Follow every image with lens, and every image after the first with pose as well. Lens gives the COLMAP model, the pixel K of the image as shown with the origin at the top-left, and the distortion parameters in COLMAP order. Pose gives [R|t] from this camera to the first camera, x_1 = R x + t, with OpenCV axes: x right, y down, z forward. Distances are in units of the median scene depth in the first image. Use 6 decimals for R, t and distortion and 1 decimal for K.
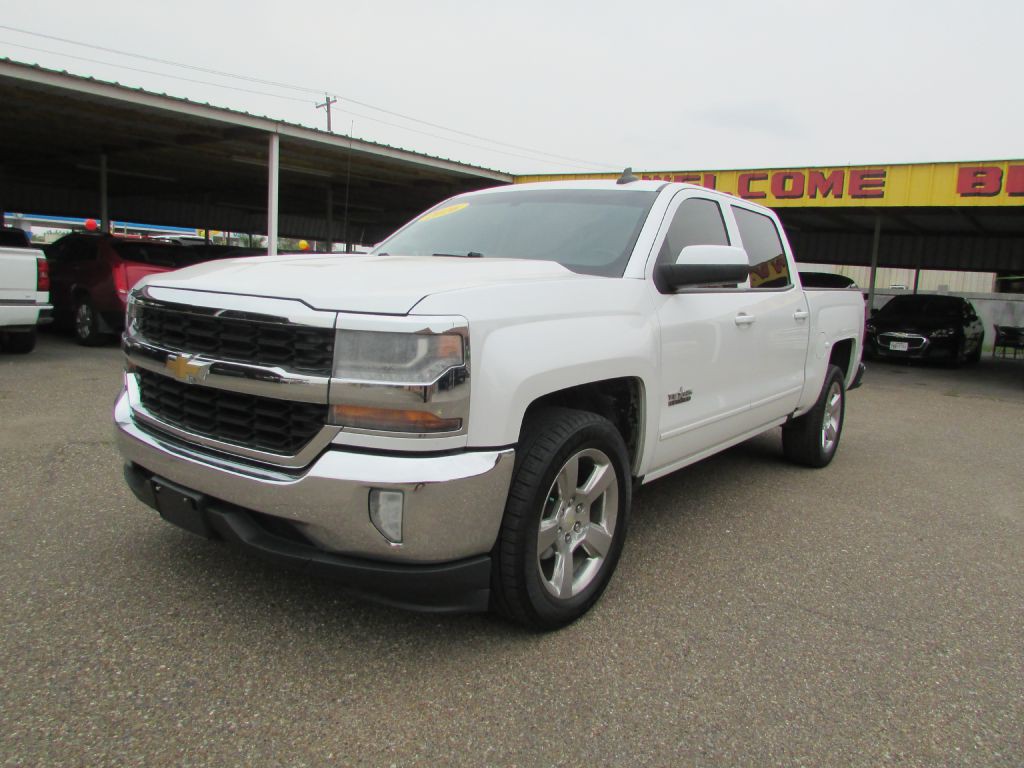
lens RADIAL K [[719.2, 0, 508.8], [0, 719.2, 378.3], [0, 0, 1]] dist [-0.028062, 0.013005]
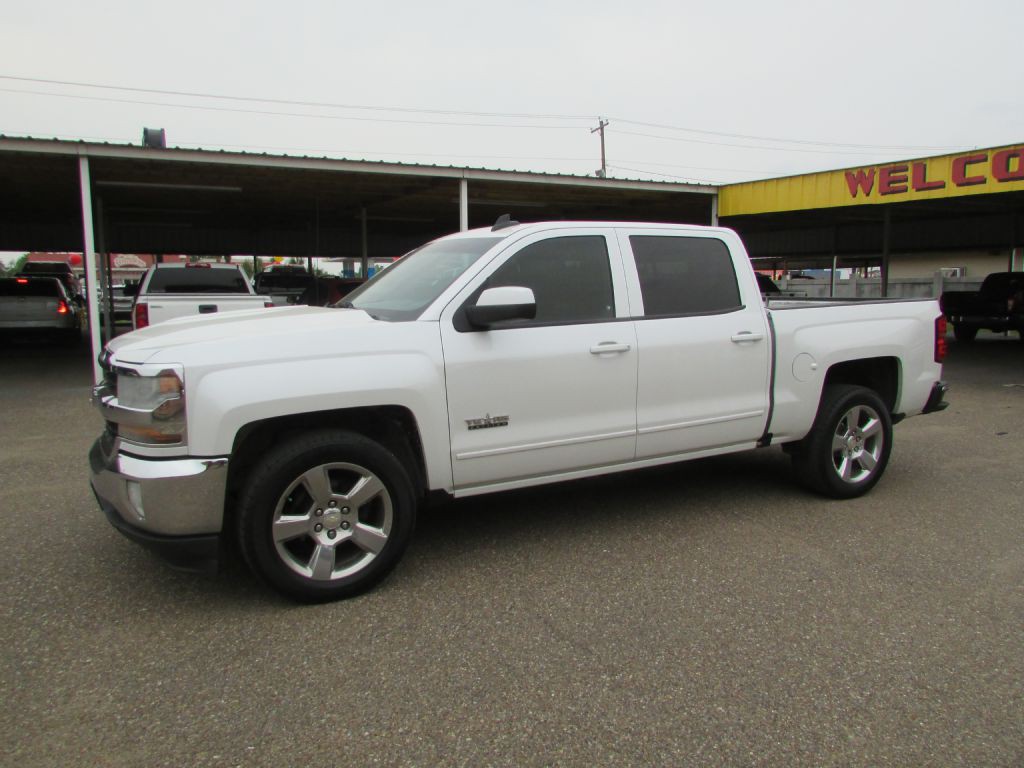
lens RADIAL K [[719.2, 0, 501.9], [0, 719.2, 376.6], [0, 0, 1]] dist [-0.028062, 0.013005]
pose [[0.907016, -0.006467, -0.421048, 0.741476], [-0.001099, 0.999842, -0.017723, -0.025759], [0.421096, 0.016538, 0.906865, -0.017731]]
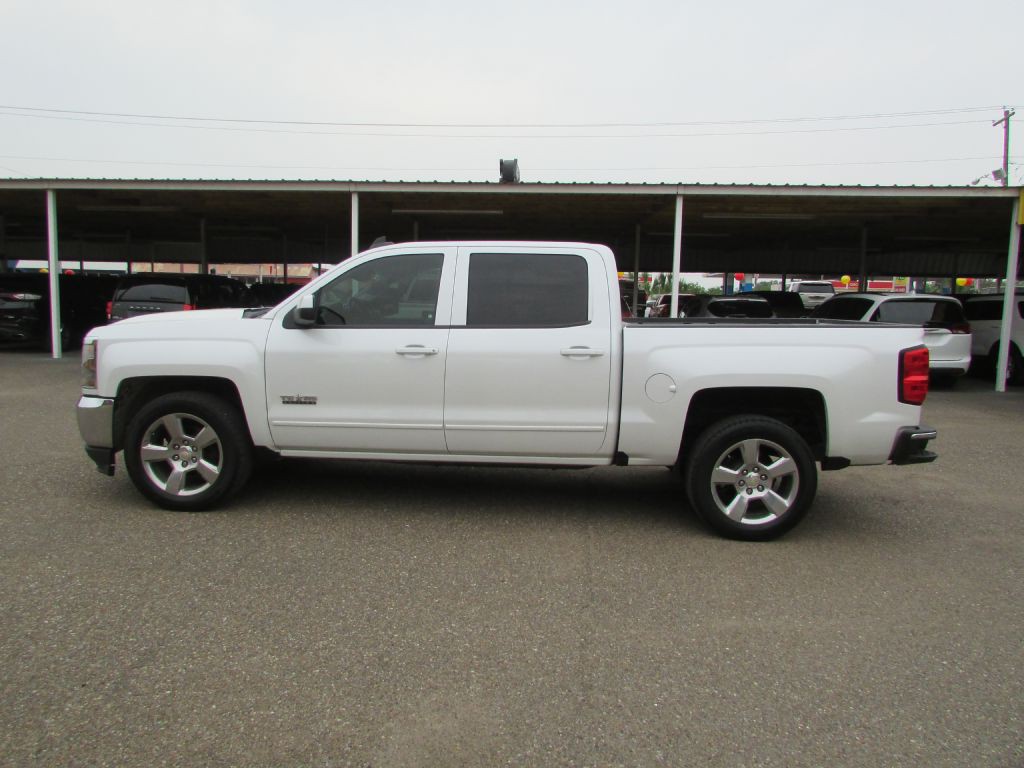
lens RADIAL K [[719.2, 0, 495.3], [0, 719.2, 368.5], [0, 0, 1]] dist [-0.028062, 0.013005]
pose [[0.559001, 0.040559, -0.828175, 1.671973], [-0.101476, 0.994641, -0.019783, -0.048846], [0.822934, 0.095099, 0.560121, 0.512070]]
